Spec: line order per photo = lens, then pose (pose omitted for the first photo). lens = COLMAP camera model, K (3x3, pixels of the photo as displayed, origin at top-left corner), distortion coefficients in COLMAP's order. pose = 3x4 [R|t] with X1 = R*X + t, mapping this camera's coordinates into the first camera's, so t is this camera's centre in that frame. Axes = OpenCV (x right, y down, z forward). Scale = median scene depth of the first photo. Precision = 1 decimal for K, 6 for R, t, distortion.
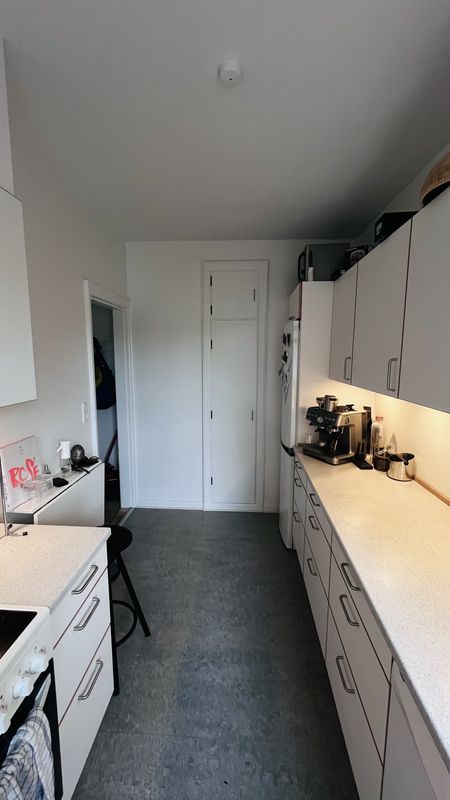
lens RADIAL K [[325.7, 0, 223.2], [0, 325.7, 399.7], [0, 0, 1]] dist [0.000430, -0.000333]
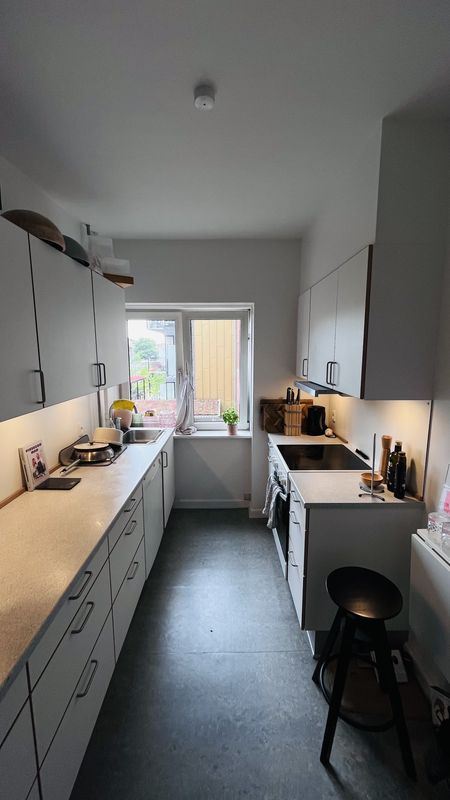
lens RADIAL K [[325.7, 0, 228.0], [0, 325.7, 400.5], [0, 0, 1]] dist [0.000430, -0.000333]
pose [[-0.997711, 0.011742, -0.066589, 0.021244], [-0.007827, 0.958130, 0.286228, -0.306016], [0.067161, 0.286094, -0.955845, 1.879634]]
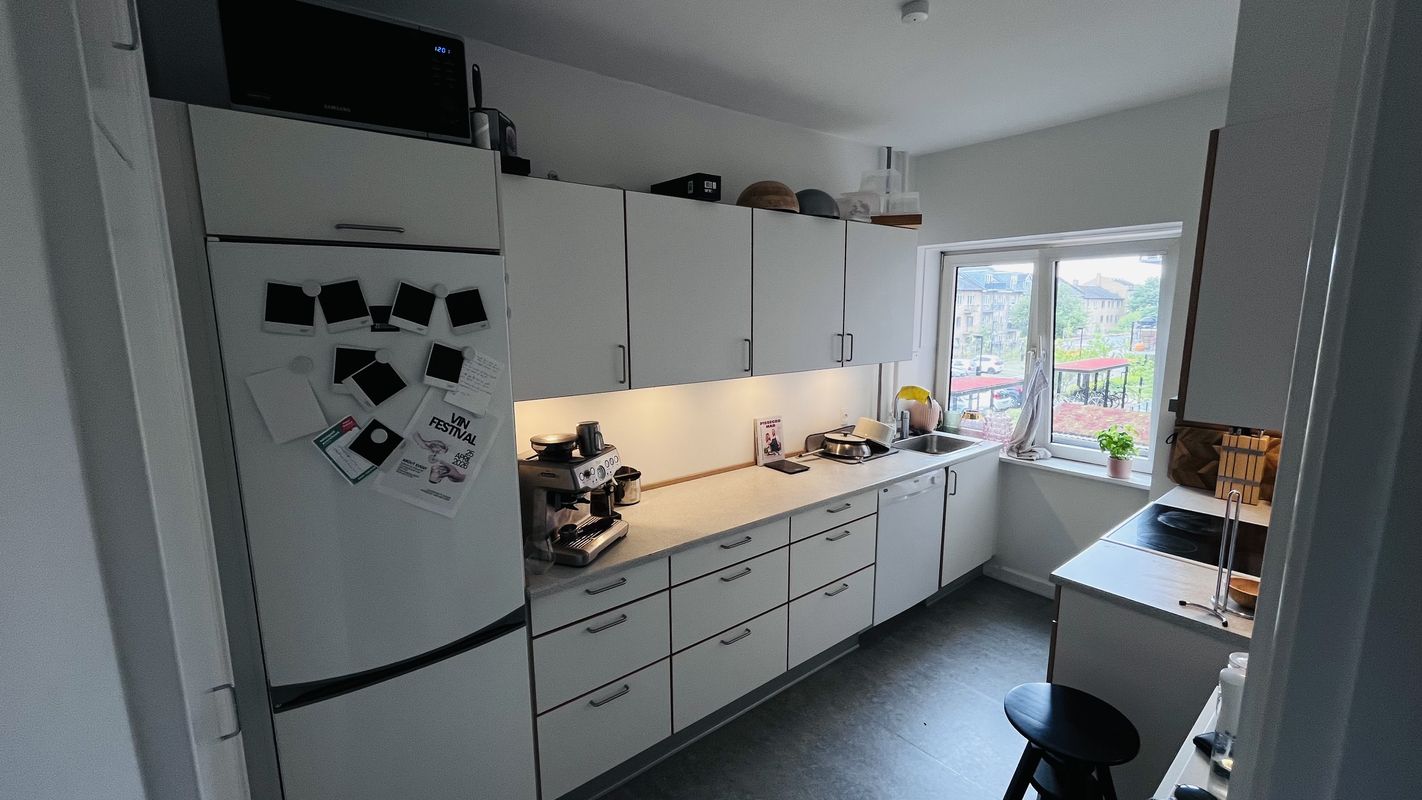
lens RADIAL K [[579.0, 0, 714.6], [0, 579.0, 402.2], [0, 0, 1]] dist [0.000430, -0.000333]
pose [[-0.679224, -0.116930, 0.724556, -0.683744], [0.104800, 0.961658, 0.253437, -0.381846], [-0.726410, 0.248074, -0.640927, 2.139684]]
